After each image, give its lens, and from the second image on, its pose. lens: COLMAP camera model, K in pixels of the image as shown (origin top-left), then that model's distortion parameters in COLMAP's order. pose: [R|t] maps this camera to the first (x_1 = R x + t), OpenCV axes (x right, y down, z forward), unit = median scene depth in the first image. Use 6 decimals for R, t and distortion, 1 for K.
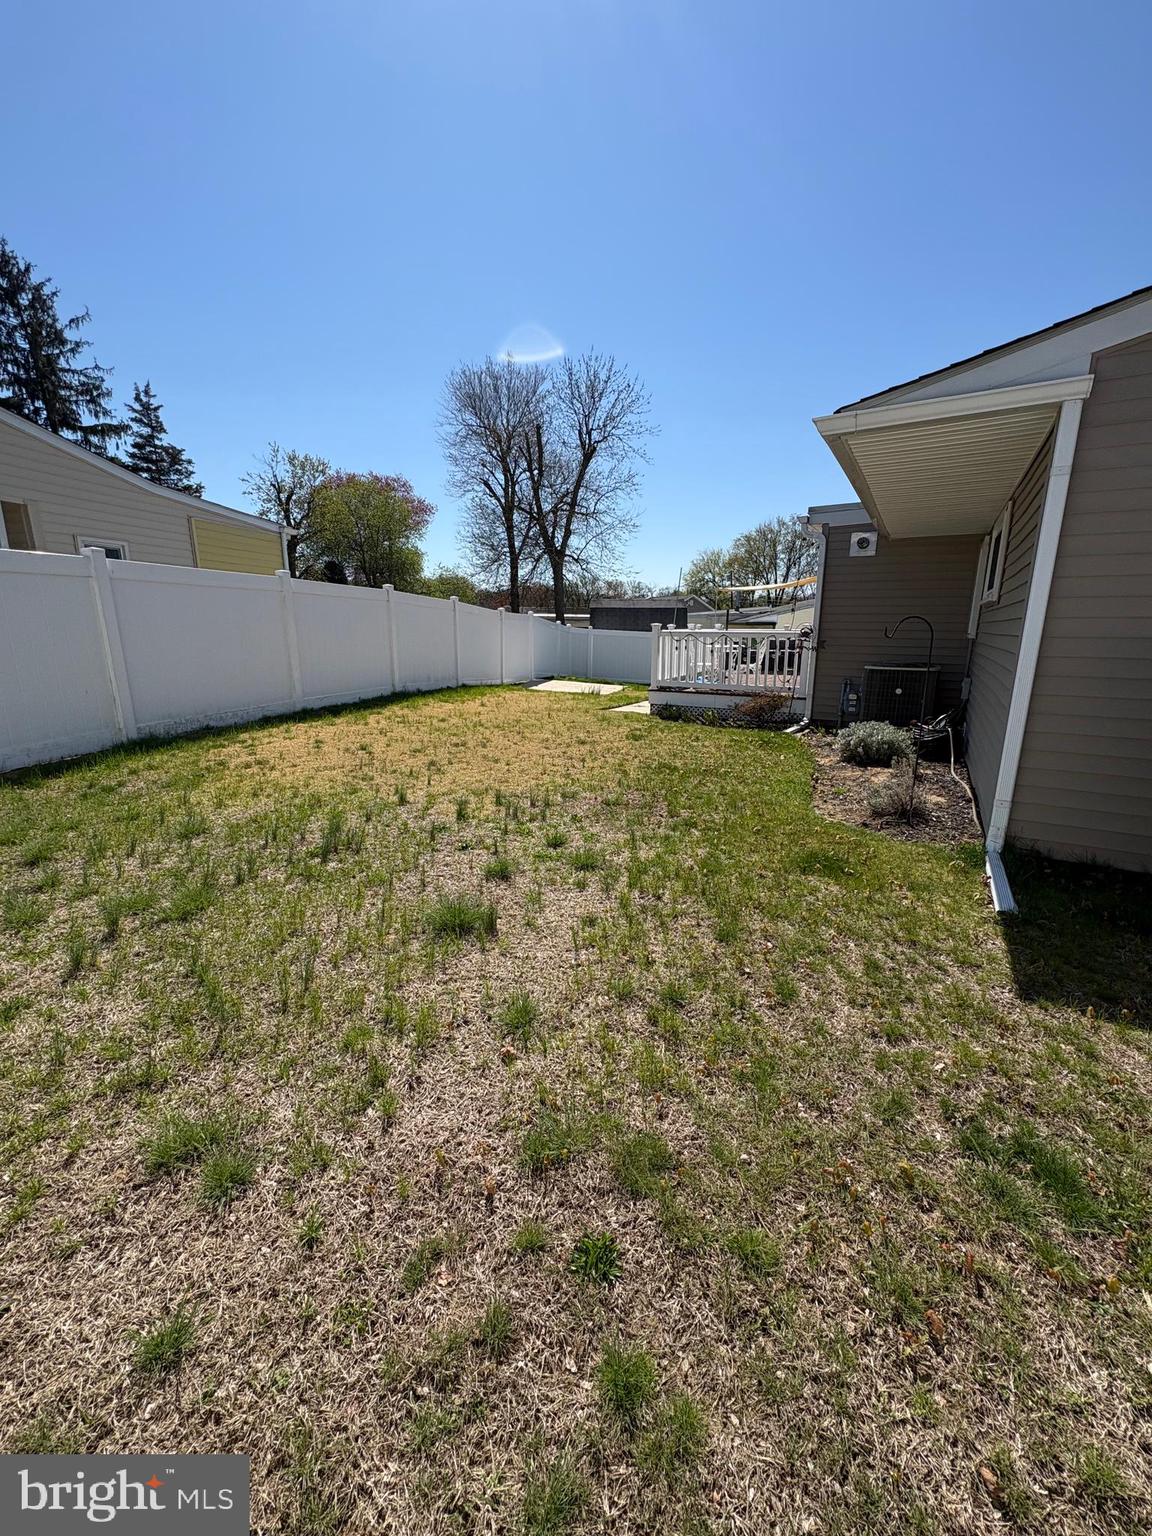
lens RADIAL K [[611.9, 0, 571.5], [0, 611.9, 772.6], [0, 0, 1]] dist [-0.001126, 0.000051]
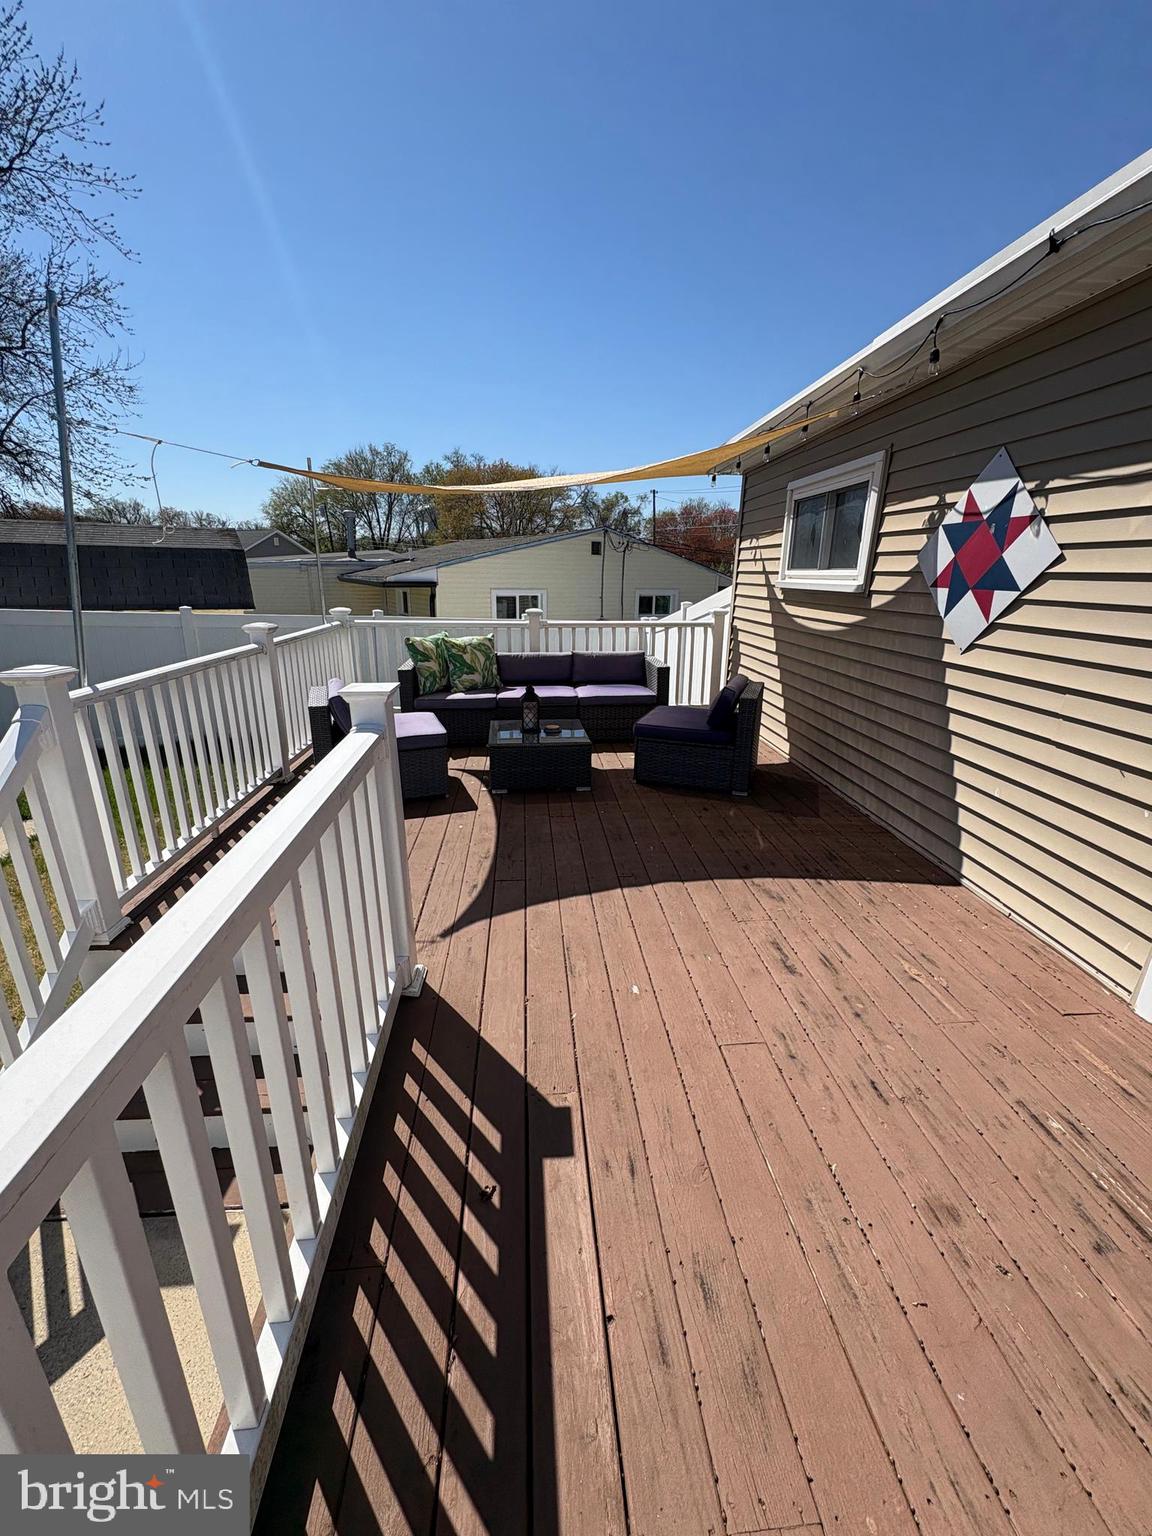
lens RADIAL K [[611.9, 0, 577.0], [0, 611.9, 768.2], [0, 0, 1]] dist [-0.001126, 0.000051]
pose [[0.819459, -0.177809, 0.544858, 0.035472], [0.133701, 0.983736, 0.119947, -0.044648], [-0.557324, -0.025443, 0.829905, 0.160369]]
